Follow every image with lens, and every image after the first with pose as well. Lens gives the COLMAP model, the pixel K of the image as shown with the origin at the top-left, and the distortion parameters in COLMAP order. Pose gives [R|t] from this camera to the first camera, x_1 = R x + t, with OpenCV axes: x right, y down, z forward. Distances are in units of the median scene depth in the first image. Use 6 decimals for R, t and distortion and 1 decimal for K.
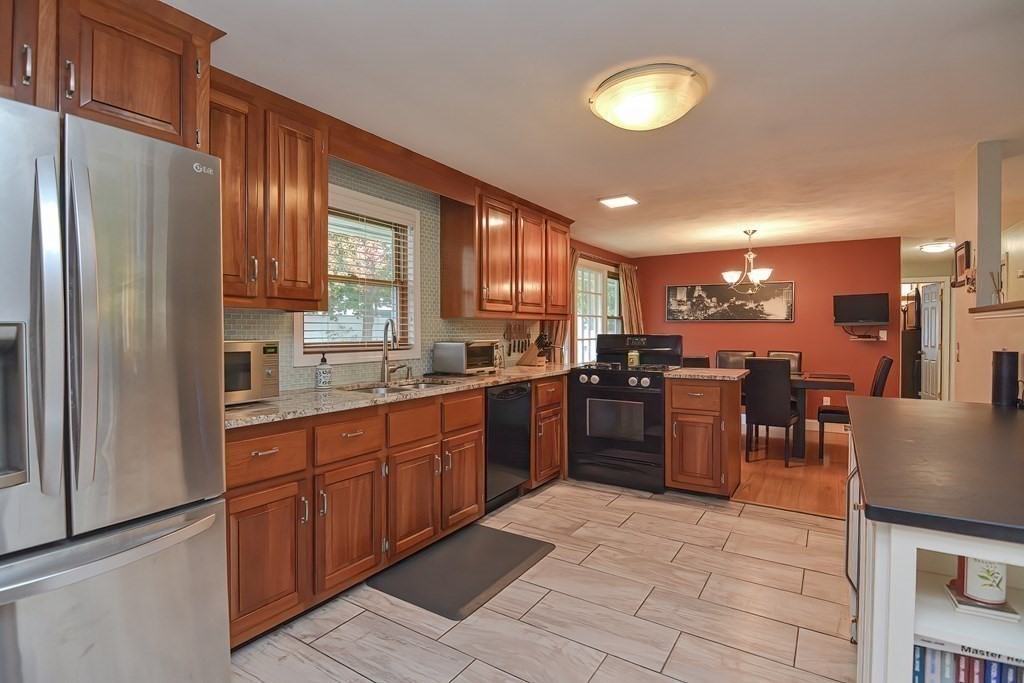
lens RADIAL K [[512.6, 0, 503.7], [0, 512.6, 334.7], [0, 0, 1]] dist [-0.026247, -0.000262]
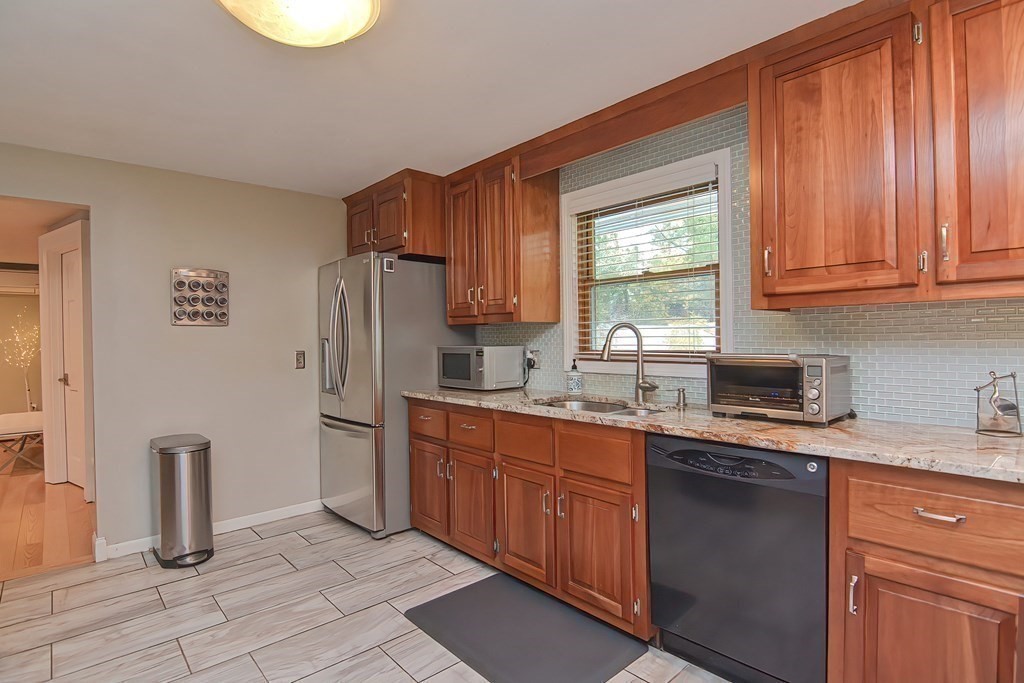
lens RADIAL K [[512.6, 0, 504.0], [0, 512.6, 345.5], [0, 0, 1]] dist [-0.026247, -0.000262]
pose [[-0.274040, 0.014862, -0.961603, 0.811193], [0.004402, 0.999889, 0.014199, -0.010276], [0.961708, -0.000342, -0.274075, 1.392847]]
